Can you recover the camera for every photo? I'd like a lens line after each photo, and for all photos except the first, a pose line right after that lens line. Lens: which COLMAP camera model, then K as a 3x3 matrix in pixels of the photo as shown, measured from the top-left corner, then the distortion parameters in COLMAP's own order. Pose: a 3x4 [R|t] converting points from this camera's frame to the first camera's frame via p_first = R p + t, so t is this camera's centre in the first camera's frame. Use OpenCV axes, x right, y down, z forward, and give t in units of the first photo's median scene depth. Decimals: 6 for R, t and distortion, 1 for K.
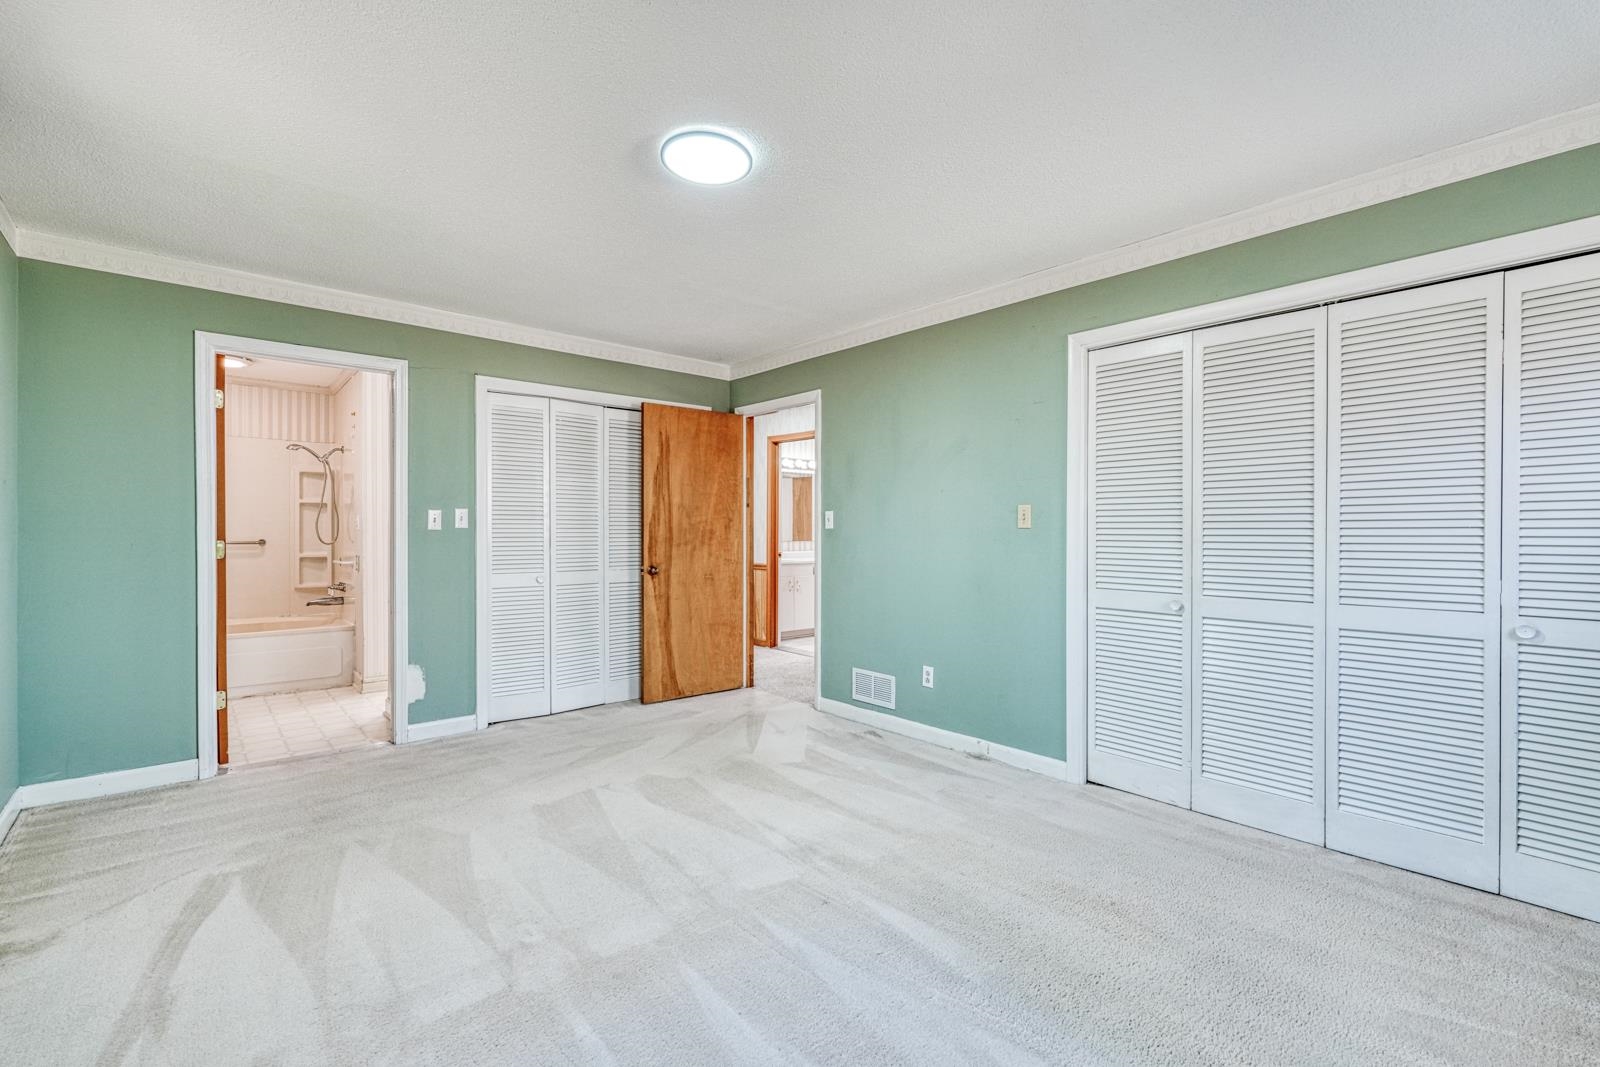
lens RADIAL K [[702.6, 0, 801.6], [0, 702.6, 533.1], [0, 0, 1]] dist [-0.000297, -0.000488]
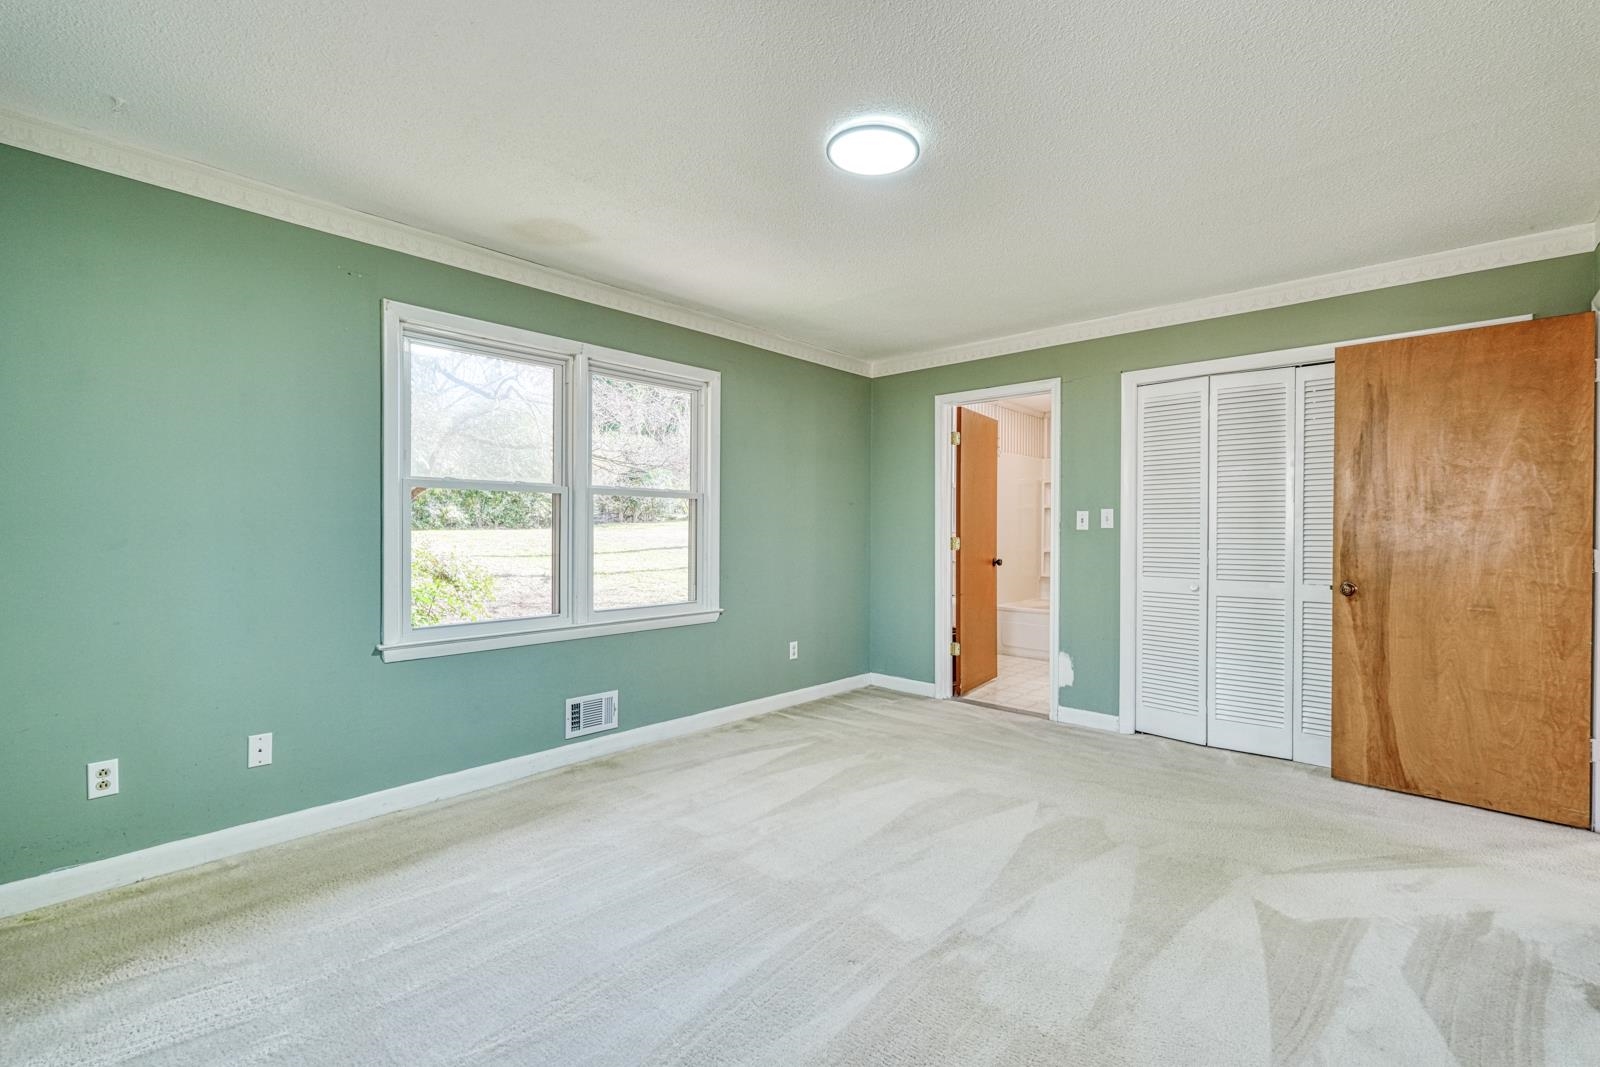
lens RADIAL K [[702.6, 0, 807.3], [0, 702.6, 531.2], [0, 0, 1]] dist [-0.000297, -0.000488]
pose [[0.109678, 0.000514, -0.993967, 0.465828], [-0.006564, 0.999978, -0.000207, 0.000112], [0.993946, 0.006547, 0.109679, 0.448355]]
